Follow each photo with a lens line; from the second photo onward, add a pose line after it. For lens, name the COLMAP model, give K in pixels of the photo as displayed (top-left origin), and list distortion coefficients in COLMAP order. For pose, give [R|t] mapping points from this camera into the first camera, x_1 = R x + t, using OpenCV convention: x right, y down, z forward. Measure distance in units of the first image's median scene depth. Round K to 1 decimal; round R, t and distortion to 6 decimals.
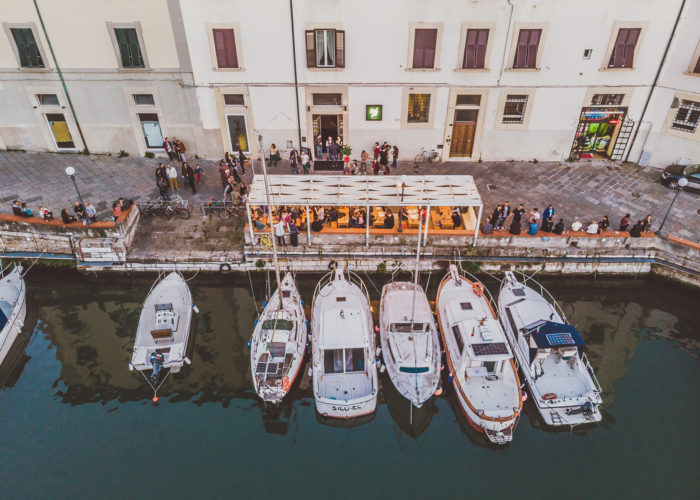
lens RADIAL K [[509.8, 0, 352.4], [0, 509.8, 248.6], [0, 0, 1]] dist [-0.012839, 0.019626]
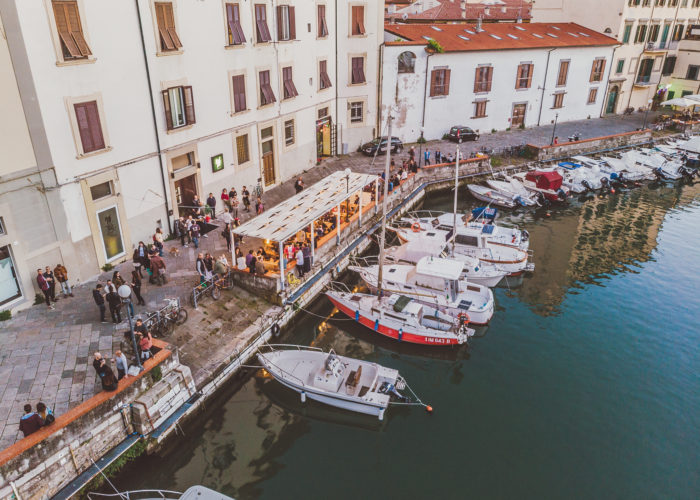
lens RADIAL K [[509.8, 0, 349.4], [0, 509.8, 255.6], [0, 0, 1]] dist [-0.012839, 0.019626]
pose [[0.428220, -0.392410, 0.814028, -0.821534], [0.552096, 0.826742, 0.108109, -0.087668], [-0.715415, 0.403127, 0.570675, 0.338541]]
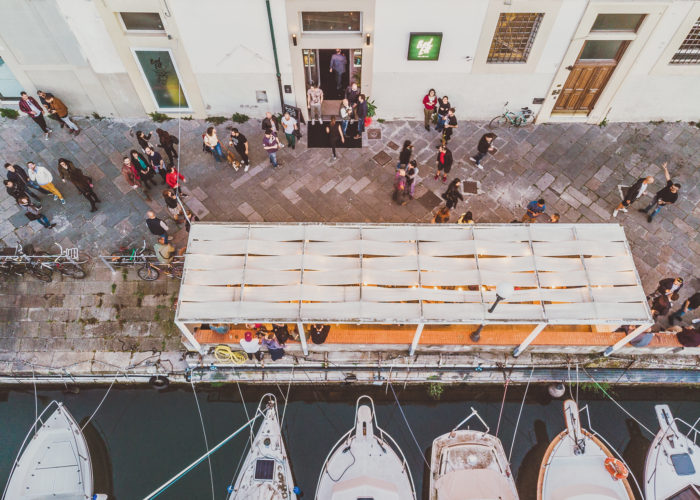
lens RADIAL K [[509.8, 0, 349.0], [0, 509.8, 243.4], [0, 0, 1]] dist [-0.012839, 0.019626]
pose [[0.999995, -0.000172, 0.003246, -0.037122], [-0.001074, 0.925093, 0.379738, -0.306806], [-0.003068, -0.379740, 0.925088, 0.506719]]
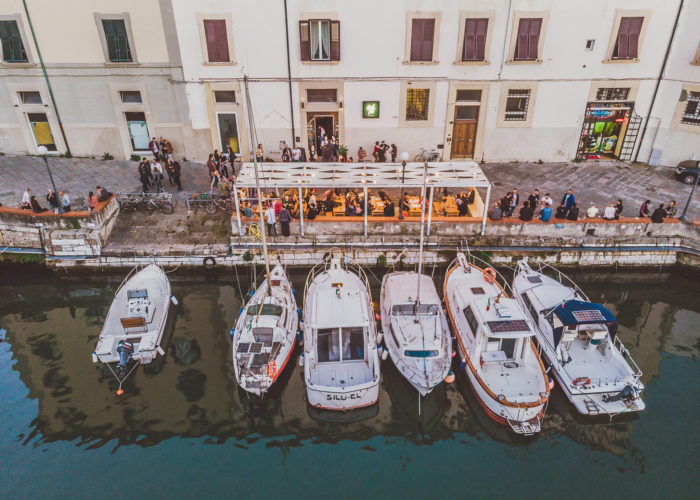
lens RADIAL K [[509.8, 0, 351.7], [0, 509.8, 247.9], [0, 0, 1]] dist [-0.012839, 0.019626]
pose [[0.999961, -0.007255, 0.005067, -0.000267], [0.007839, 0.991895, -0.126817, 0.124445], [-0.004105, 0.126852, 0.991913, 0.090175]]
